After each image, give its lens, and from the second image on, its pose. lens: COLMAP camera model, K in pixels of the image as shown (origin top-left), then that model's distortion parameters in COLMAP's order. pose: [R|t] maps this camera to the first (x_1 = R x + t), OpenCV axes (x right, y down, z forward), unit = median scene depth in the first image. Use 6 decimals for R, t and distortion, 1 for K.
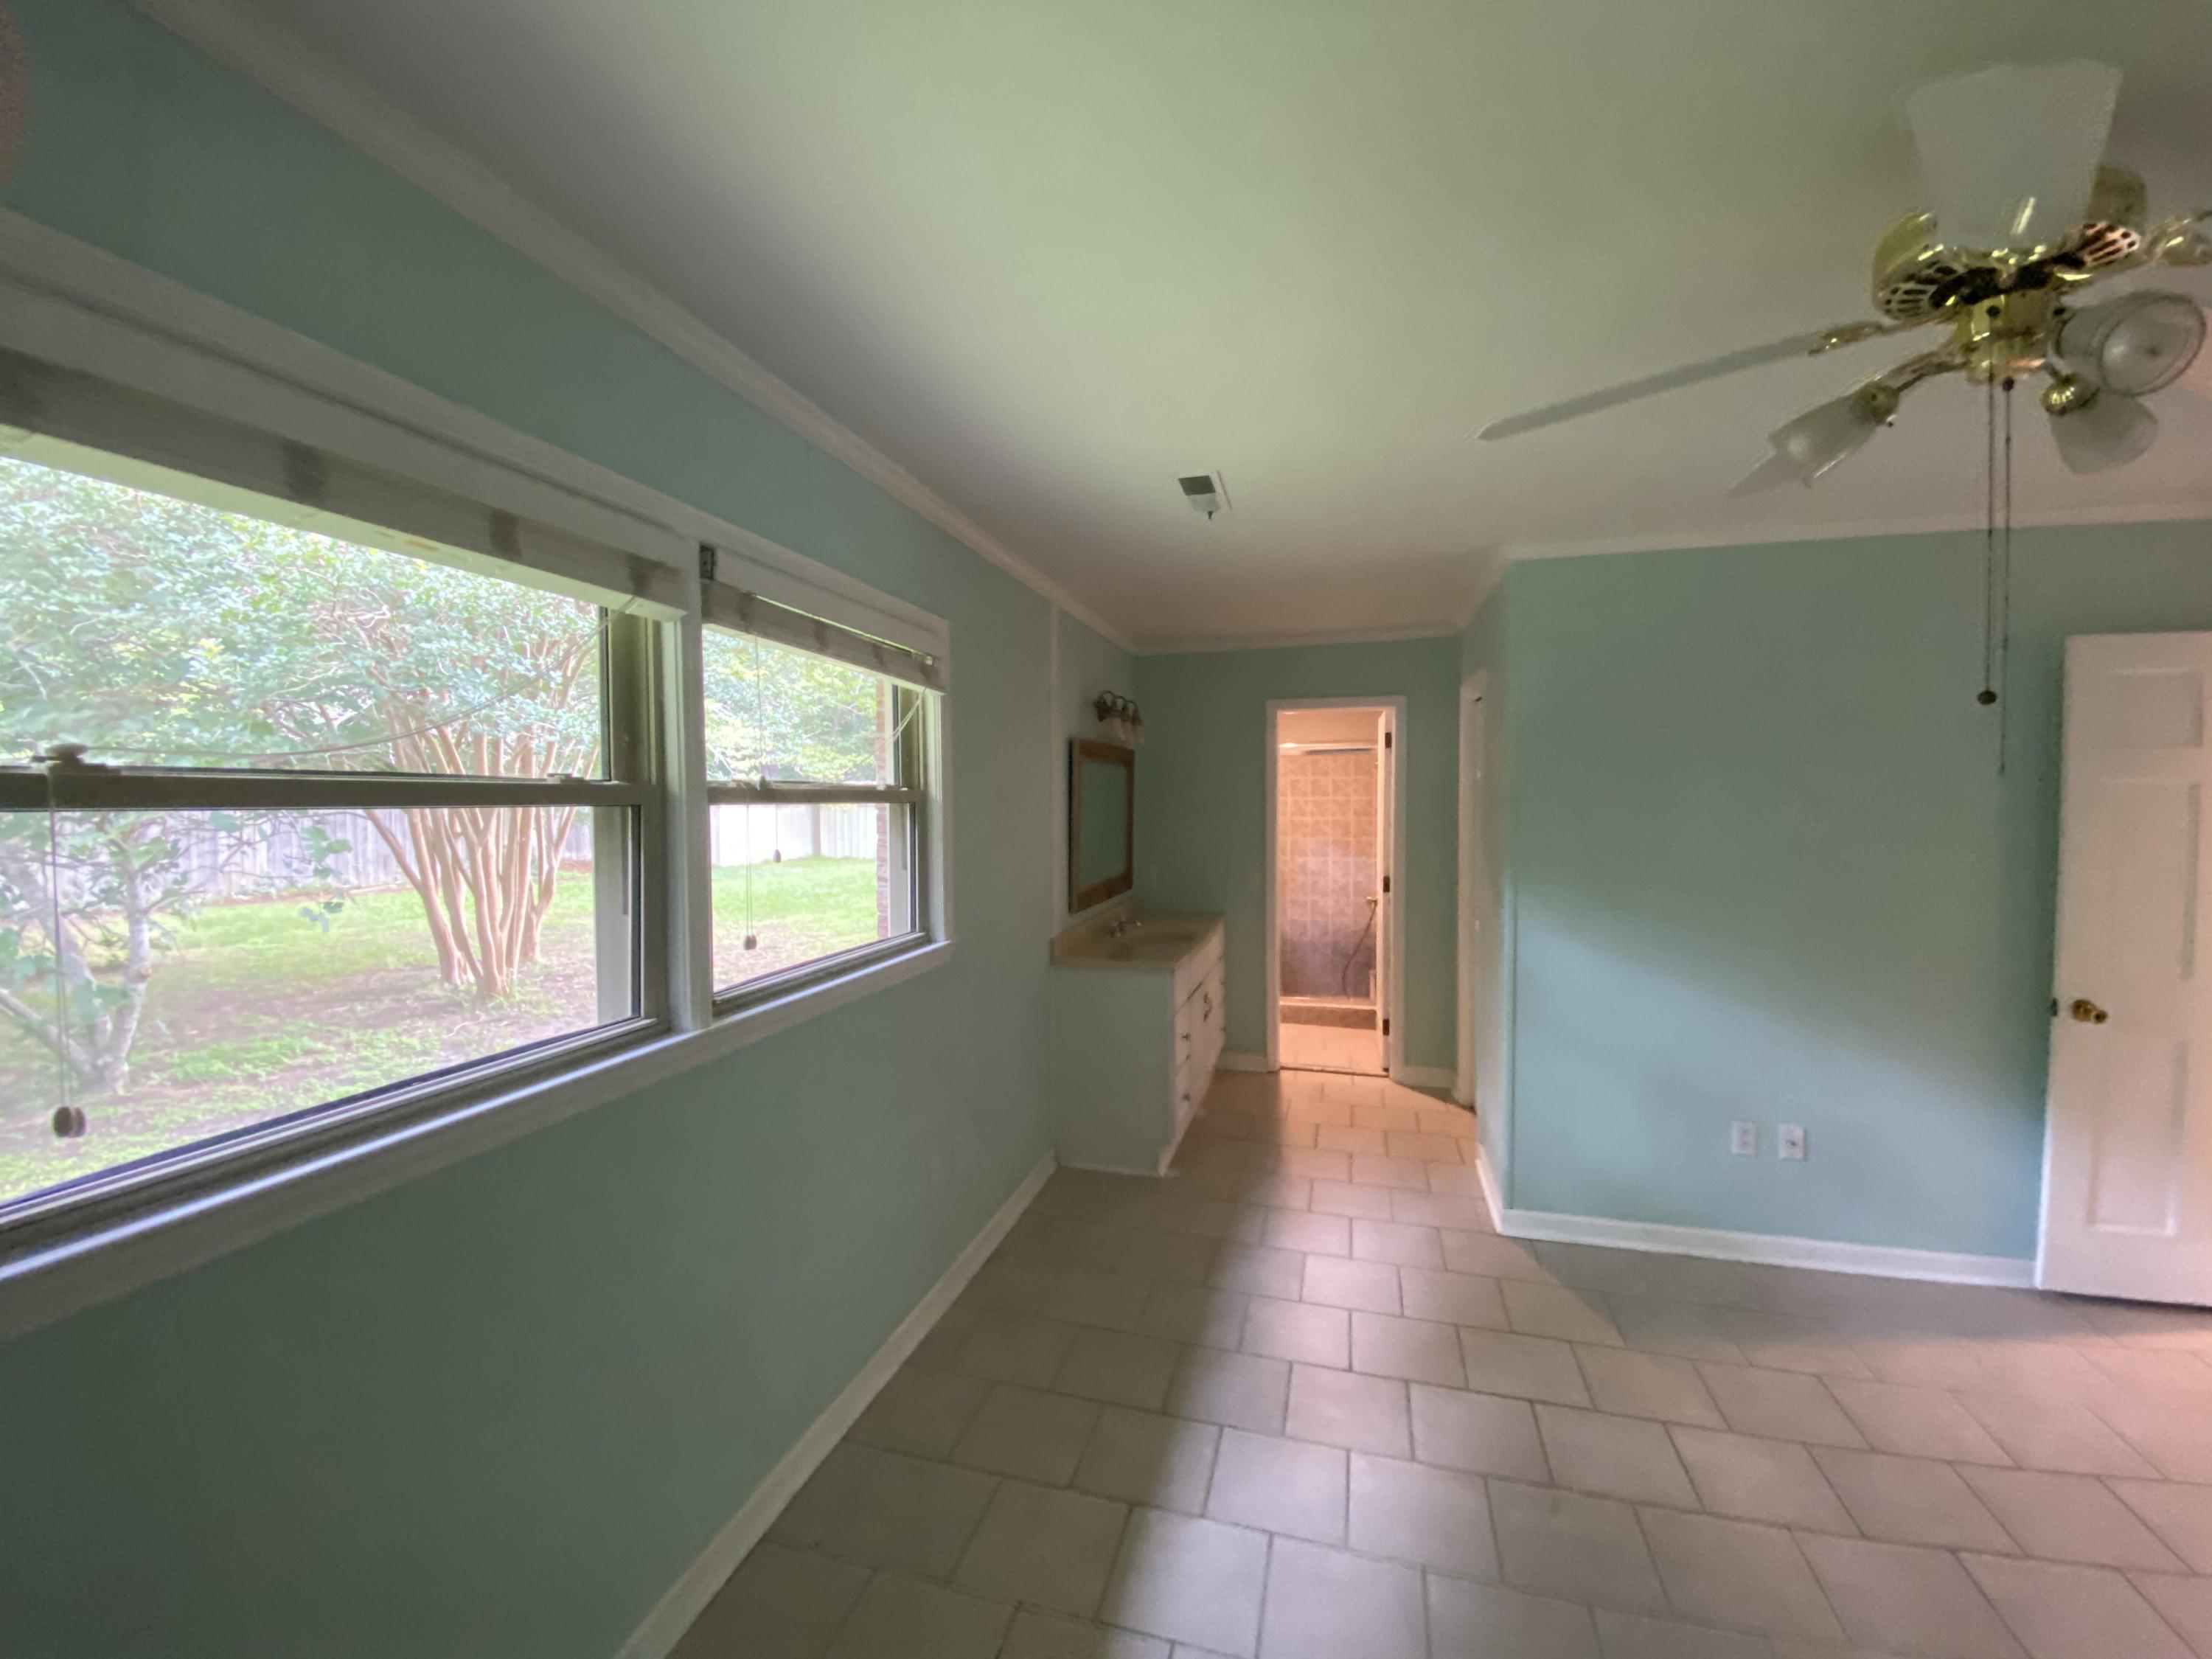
lens RADIAL K [[892.7, 0, 1088.0], [0, 892.7, 835.5], [0, 0, 1]] dist [0.008090, -0.014391]
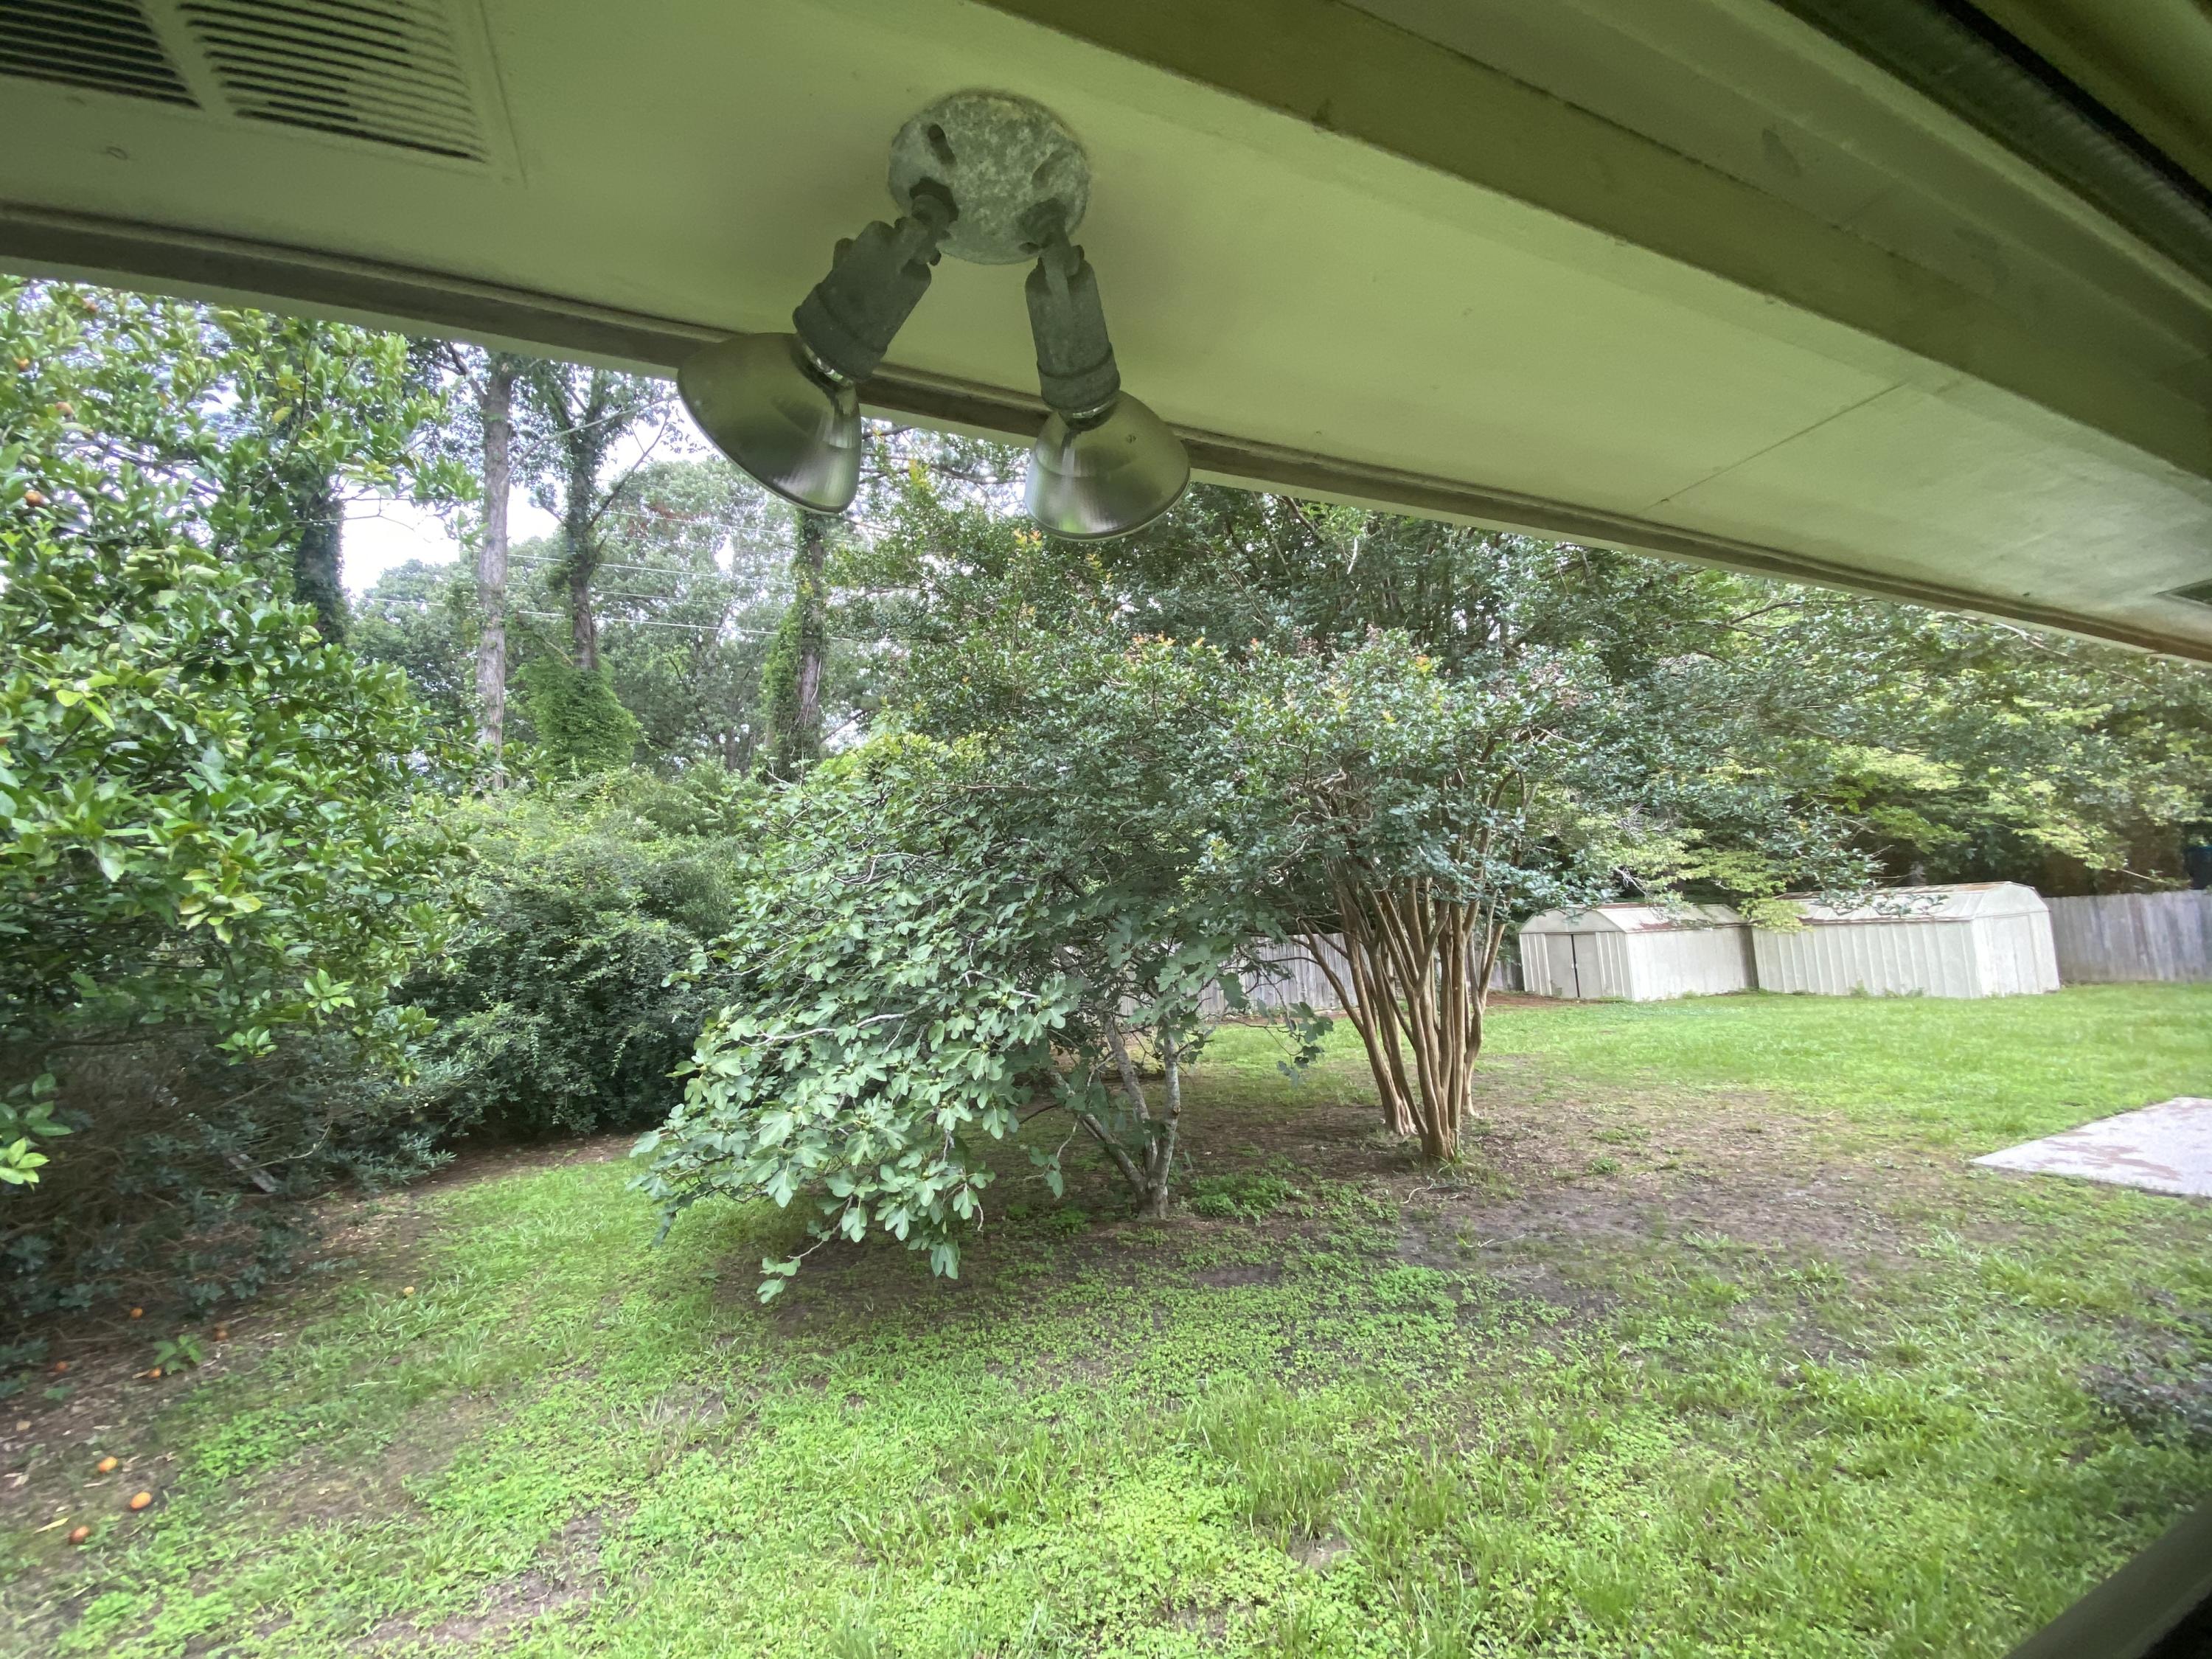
lens RADIAL K [[892.7, 0, 1109.6], [0, 892.7, 796.4], [0, 0, 1]] dist [0.008090, -0.014391]
pose [[0.626536, -0.145603, -0.765671, -0.282972], [0.008114, 0.983560, -0.180397, -0.073747], [0.779350, 0.106813, 0.617418, 0.283454]]
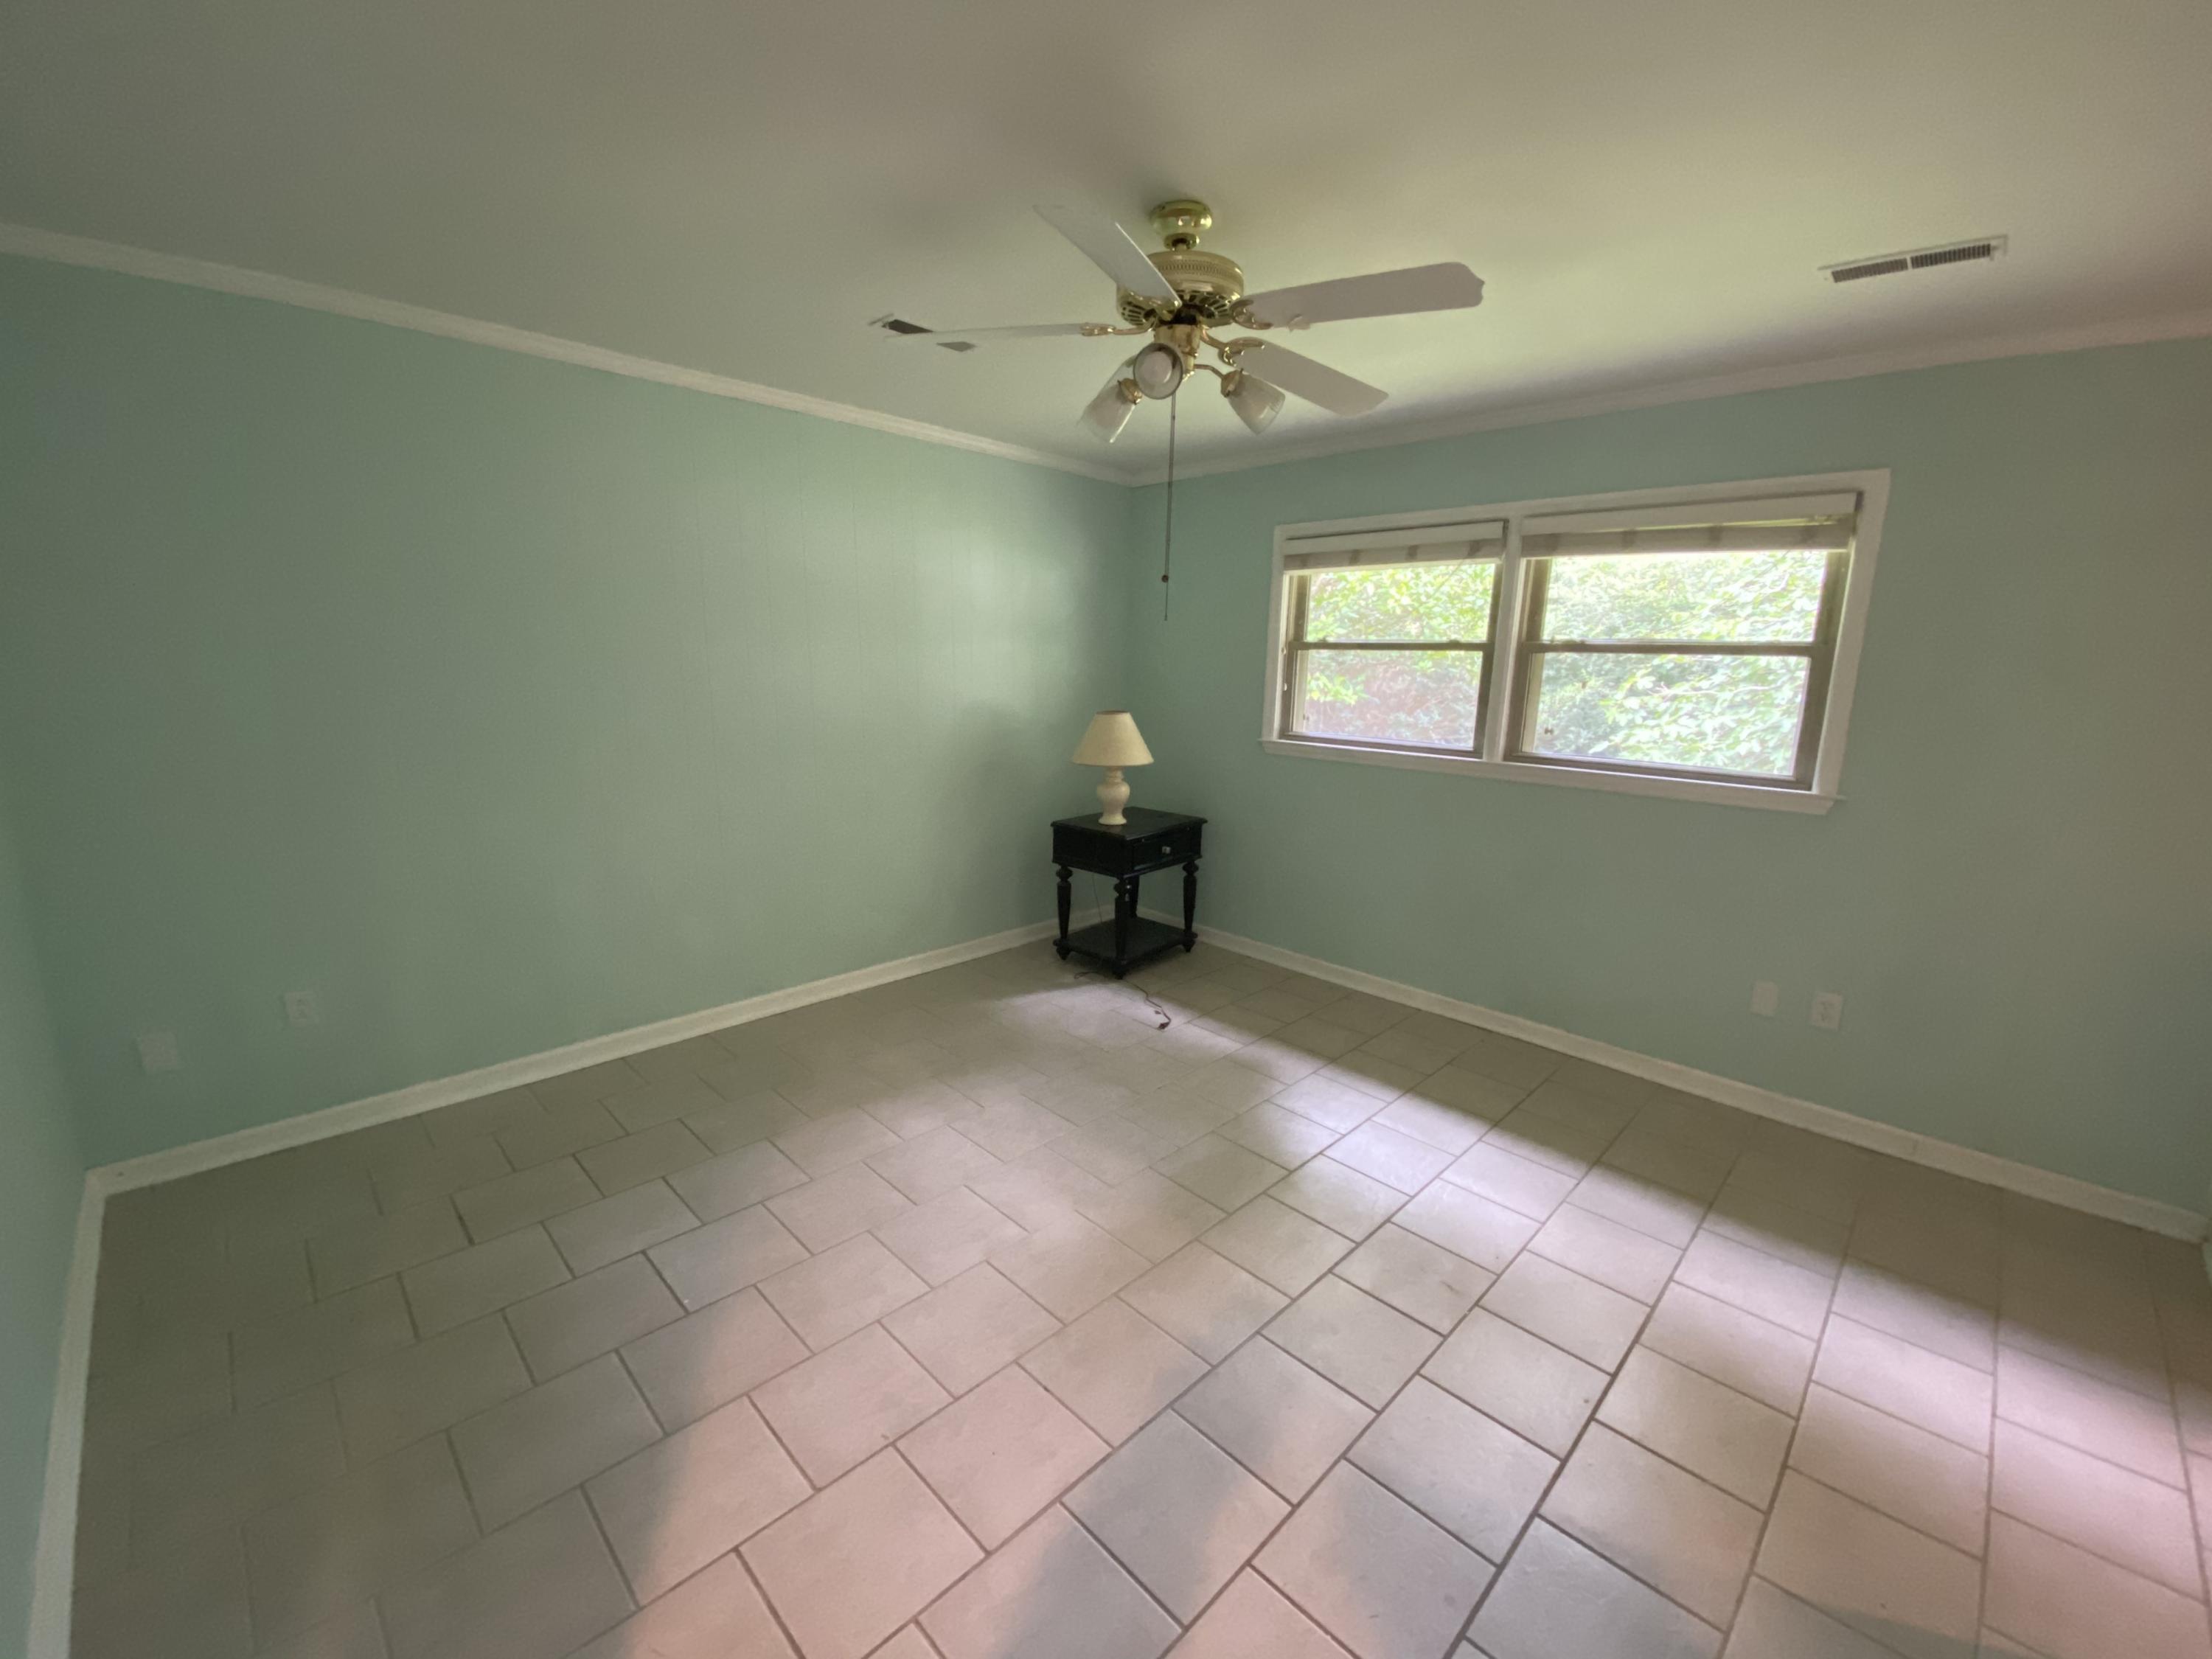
lens RADIAL K [[892.7, 0, 1124.0], [0, 892.7, 831.6], [0, 0, 1]] dist [0.008090, -0.014391]
pose [[-0.467611, 0.161688, -0.869021, 1.007780], [-0.058231, 0.975358, 0.212806, -0.010746], [0.882014, 0.150115, -0.446673, 0.662488]]
